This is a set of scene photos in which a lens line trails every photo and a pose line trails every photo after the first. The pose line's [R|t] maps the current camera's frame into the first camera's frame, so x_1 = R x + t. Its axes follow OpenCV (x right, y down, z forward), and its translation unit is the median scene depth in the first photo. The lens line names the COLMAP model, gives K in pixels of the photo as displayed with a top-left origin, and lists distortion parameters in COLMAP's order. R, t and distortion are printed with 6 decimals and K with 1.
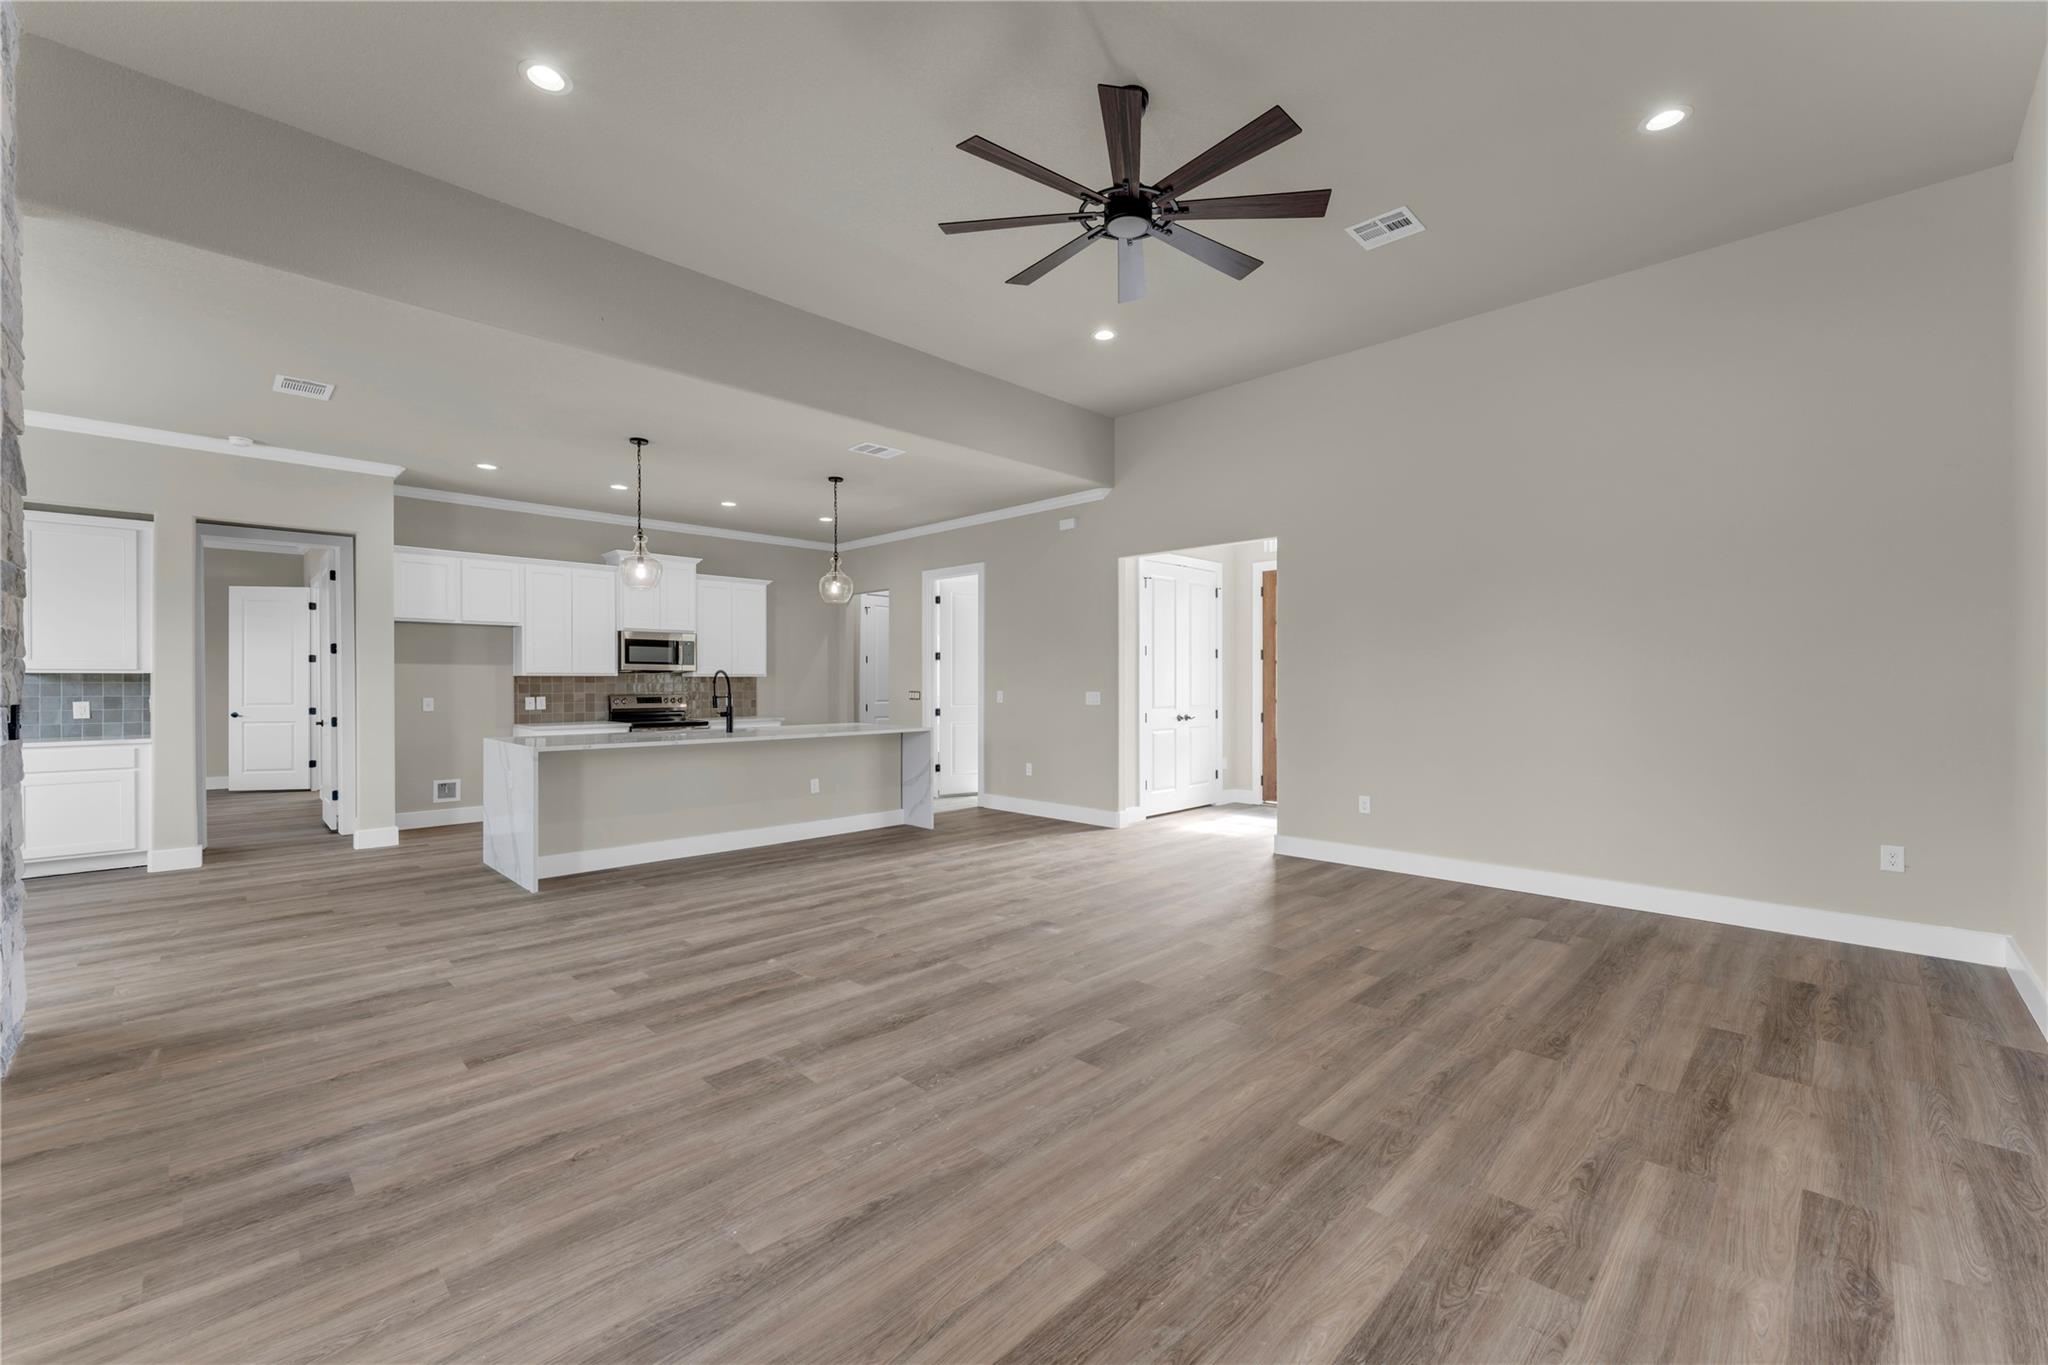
lens RADIAL K [[811.1, 0, 1024.0], [0, 811.1, 682.5], [0, 0, 1]] dist [0.000275, -0.000078]
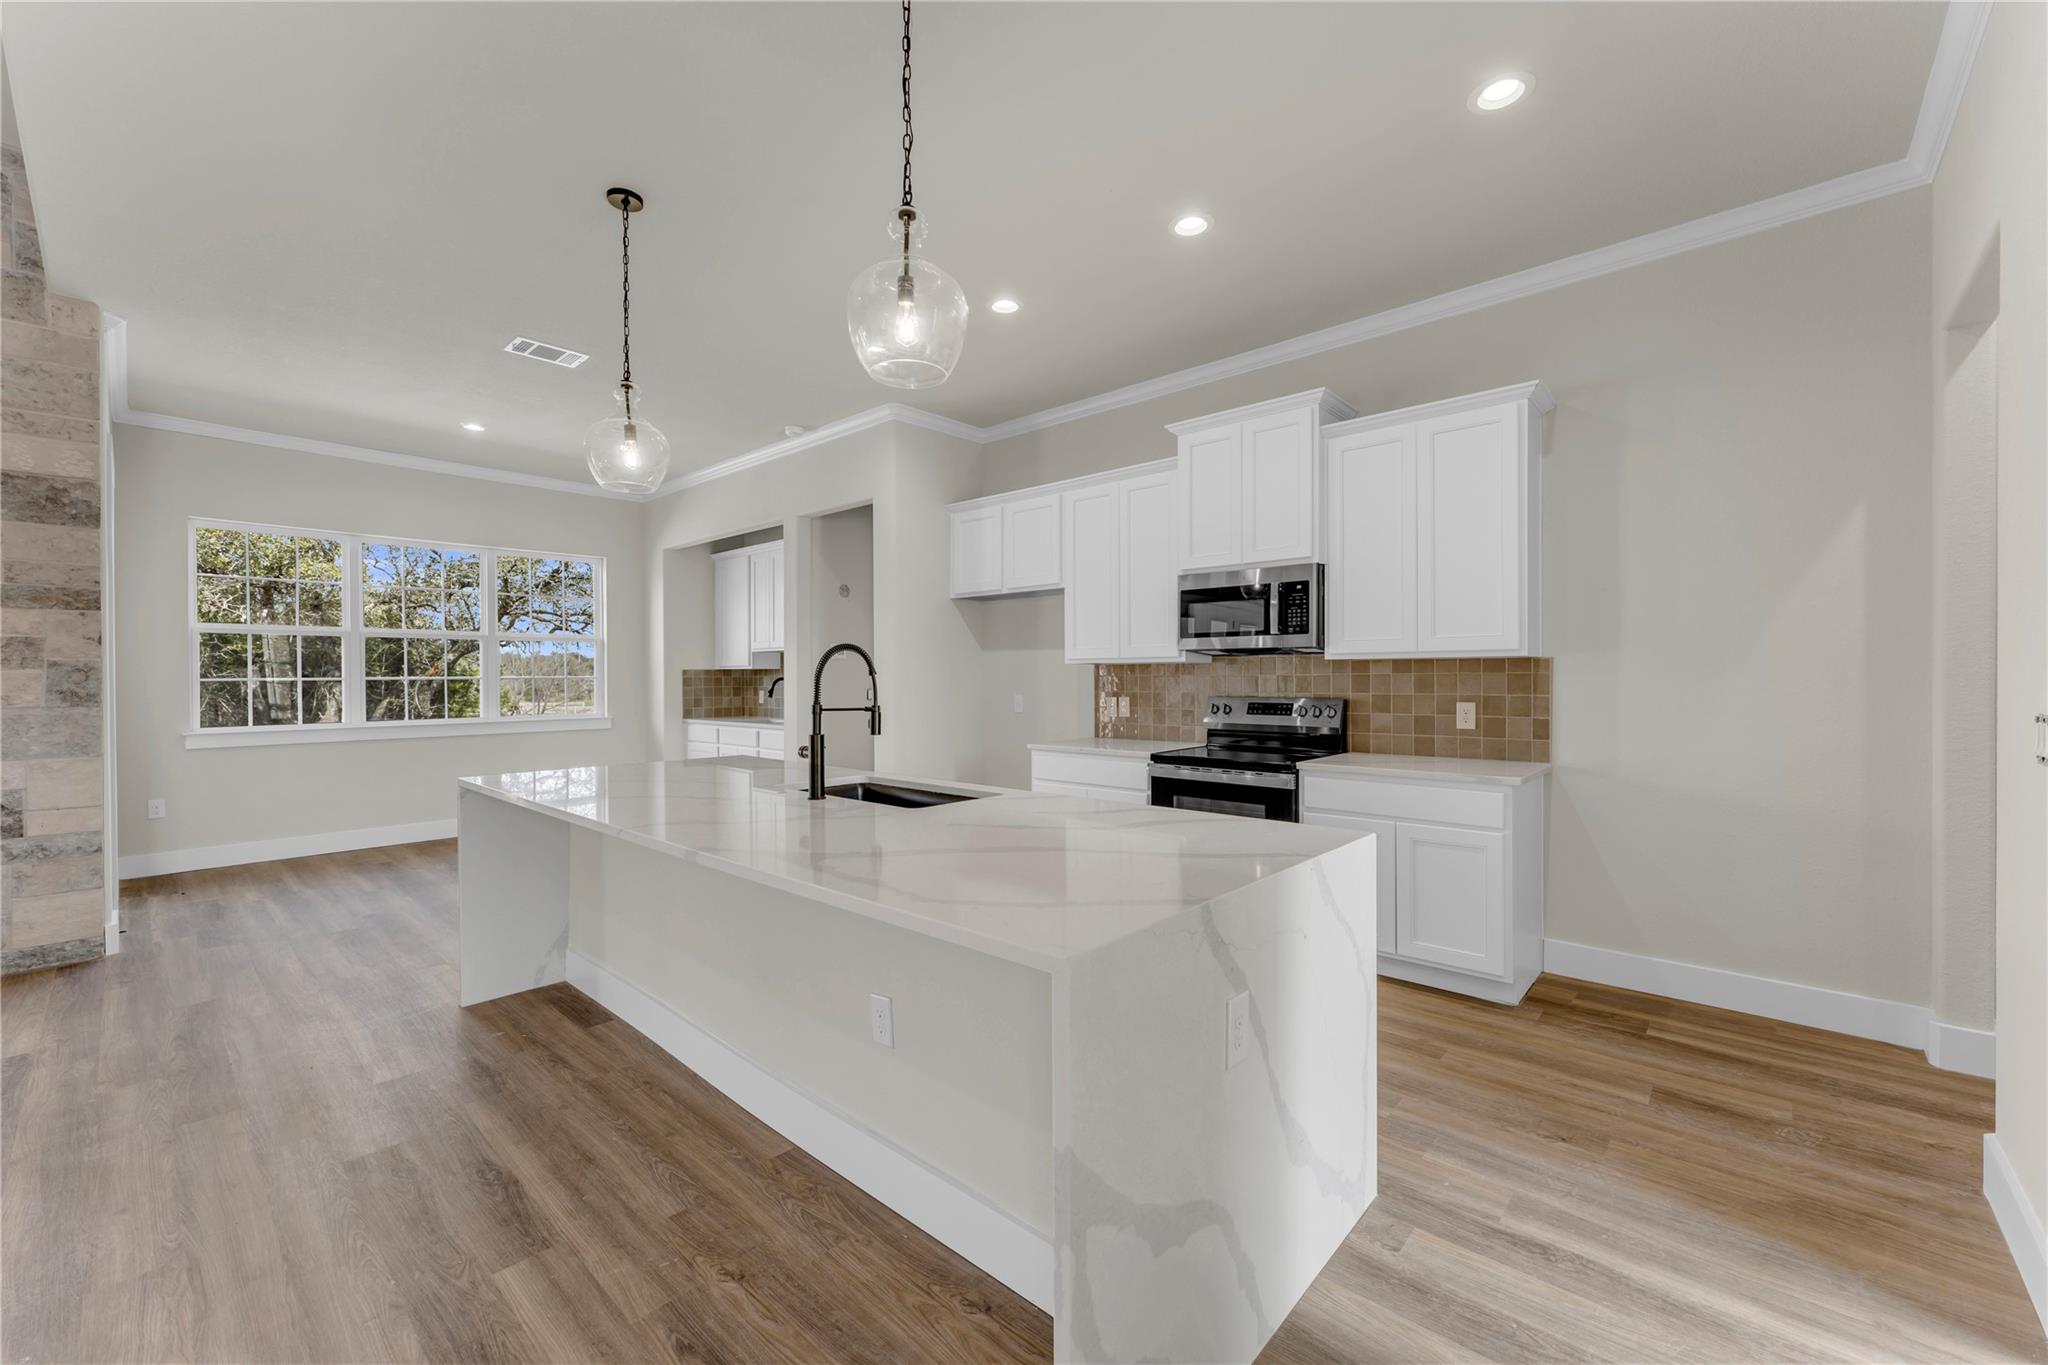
lens RADIAL K [[817.0, 0, 1024.0], [0, 817.0, 682.5], [0, 0, 1]] dist [-0.000073, 0.000084]
pose [[0.054616, 0.009498, -0.998462, 0.034637], [-0.001301, 0.999955, 0.009441, 0.000588], [0.998507, 0.000783, 0.054626, 0.875273]]
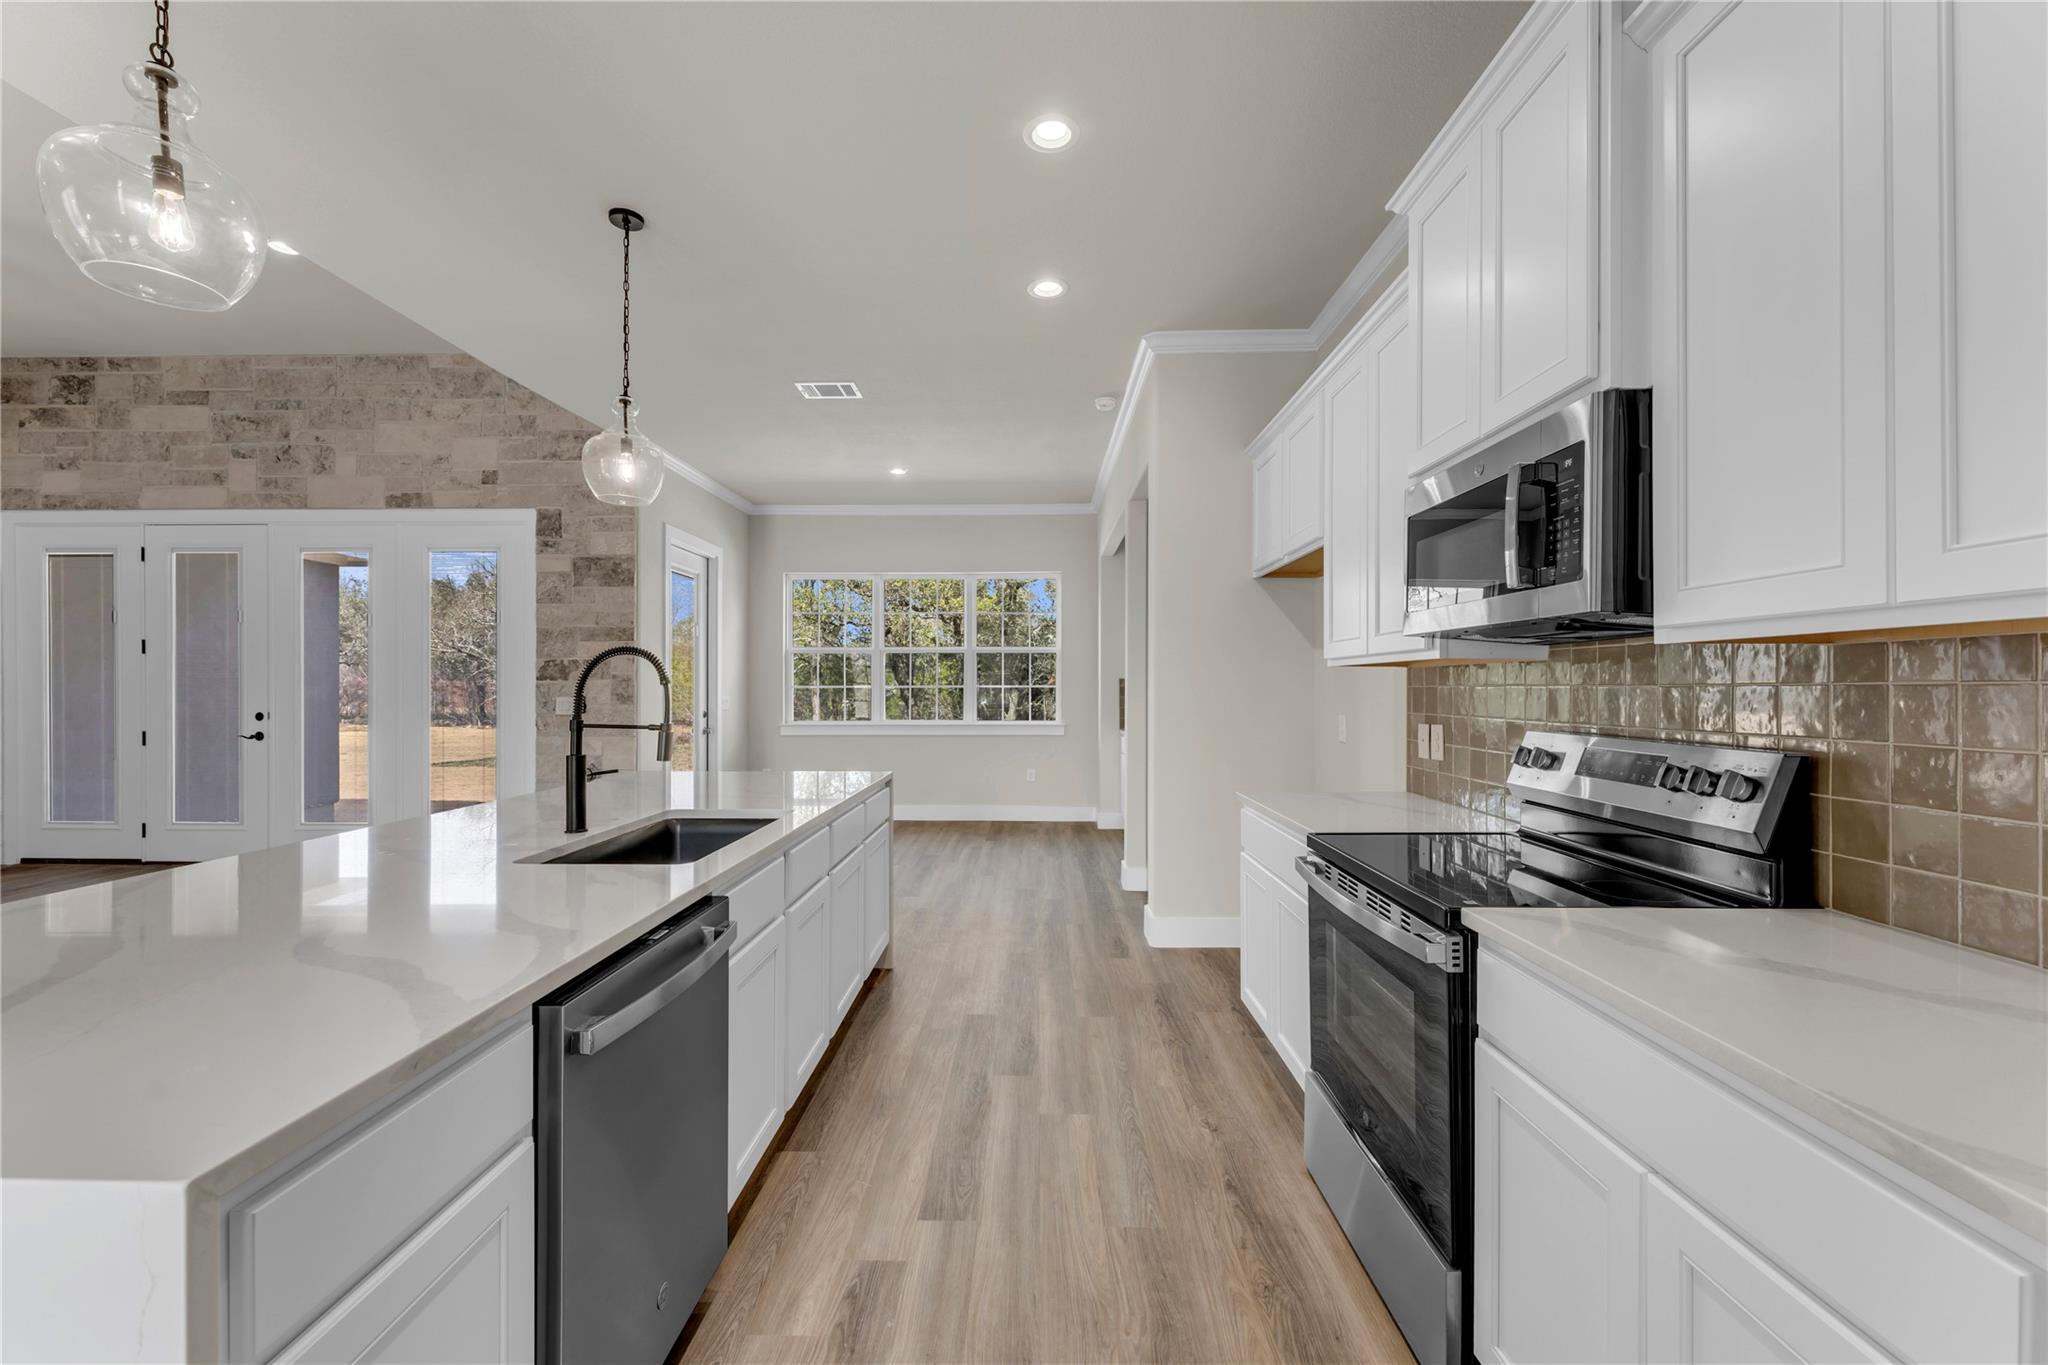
lens RADIAL K [[811.1, 0, 1024.0], [0, 811.1, 682.5], [0, 0, 1]] dist [0.000275, -0.000078]
pose [[-0.715579, -0.000499, -0.698532, -0.213484], [-0.001166, 0.999999, 0.000479, -0.000206], [0.698531, 0.001157, -0.715579, 1.110178]]
